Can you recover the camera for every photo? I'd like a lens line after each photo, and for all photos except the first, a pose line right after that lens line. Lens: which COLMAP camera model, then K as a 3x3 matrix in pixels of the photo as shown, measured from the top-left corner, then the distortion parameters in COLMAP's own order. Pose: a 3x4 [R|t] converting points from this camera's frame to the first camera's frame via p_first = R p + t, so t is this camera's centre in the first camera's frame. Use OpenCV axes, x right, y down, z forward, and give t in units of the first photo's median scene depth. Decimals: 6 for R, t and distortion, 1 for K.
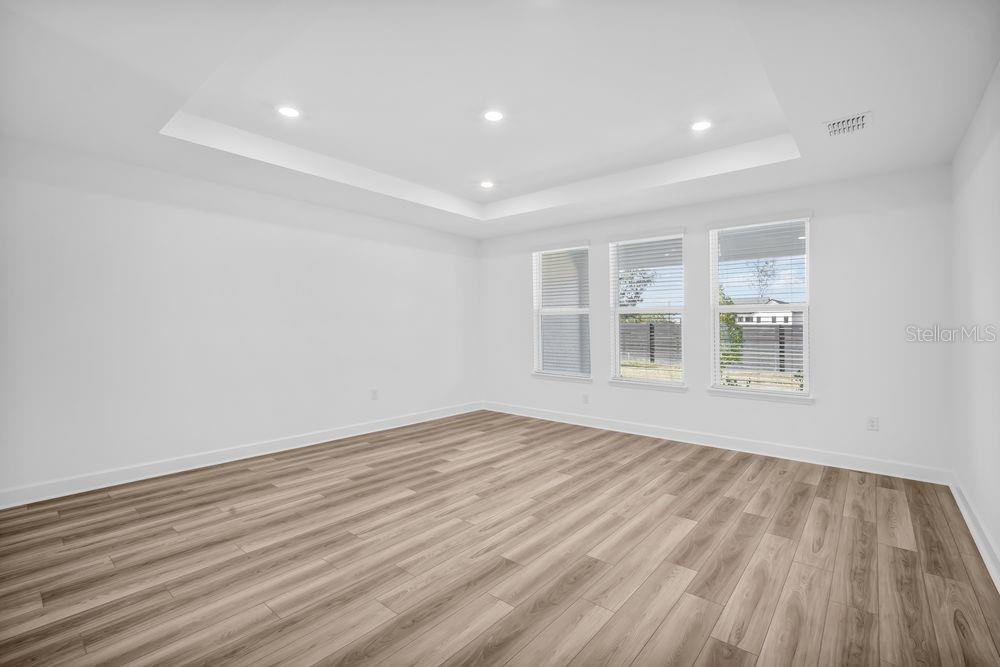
lens RADIAL K [[442.1, 0, 499.3], [0, 442.1, 327.9], [0, 0, 1]] dist [-0.006485, -0.000007]
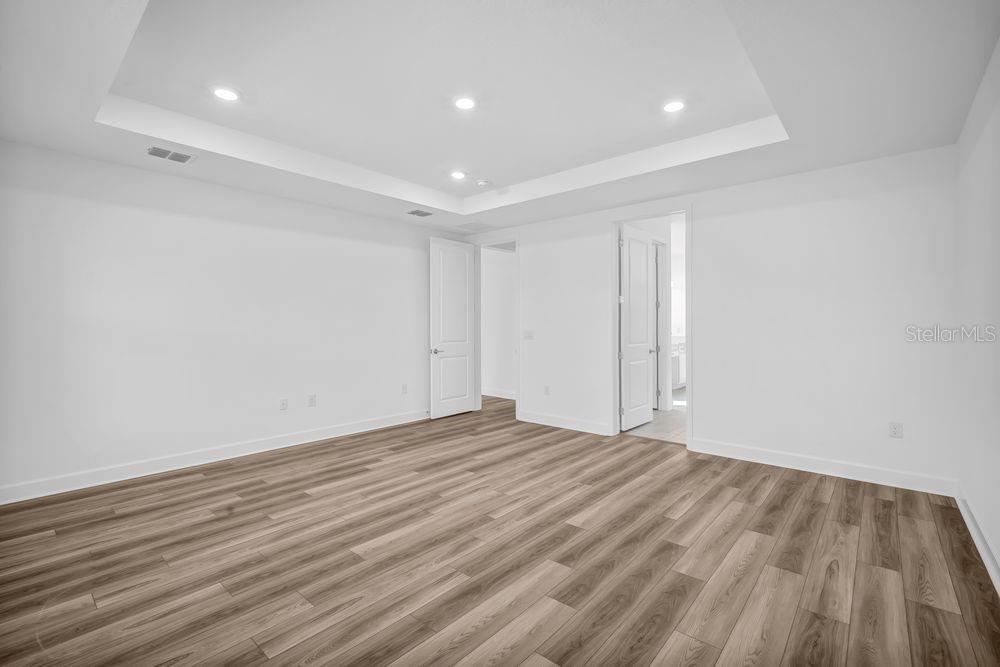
lens RADIAL K [[442.1, 0, 499.3], [0, 442.1, 327.9], [0, 0, 1]] dist [-0.006485, -0.000007]
pose [[-0.999884, 0.000181, 0.015245, -0.082045], [0.000242, 0.999992, 0.003972, 0.000452], [-0.015245, 0.003975, -0.999876, 1.990886]]
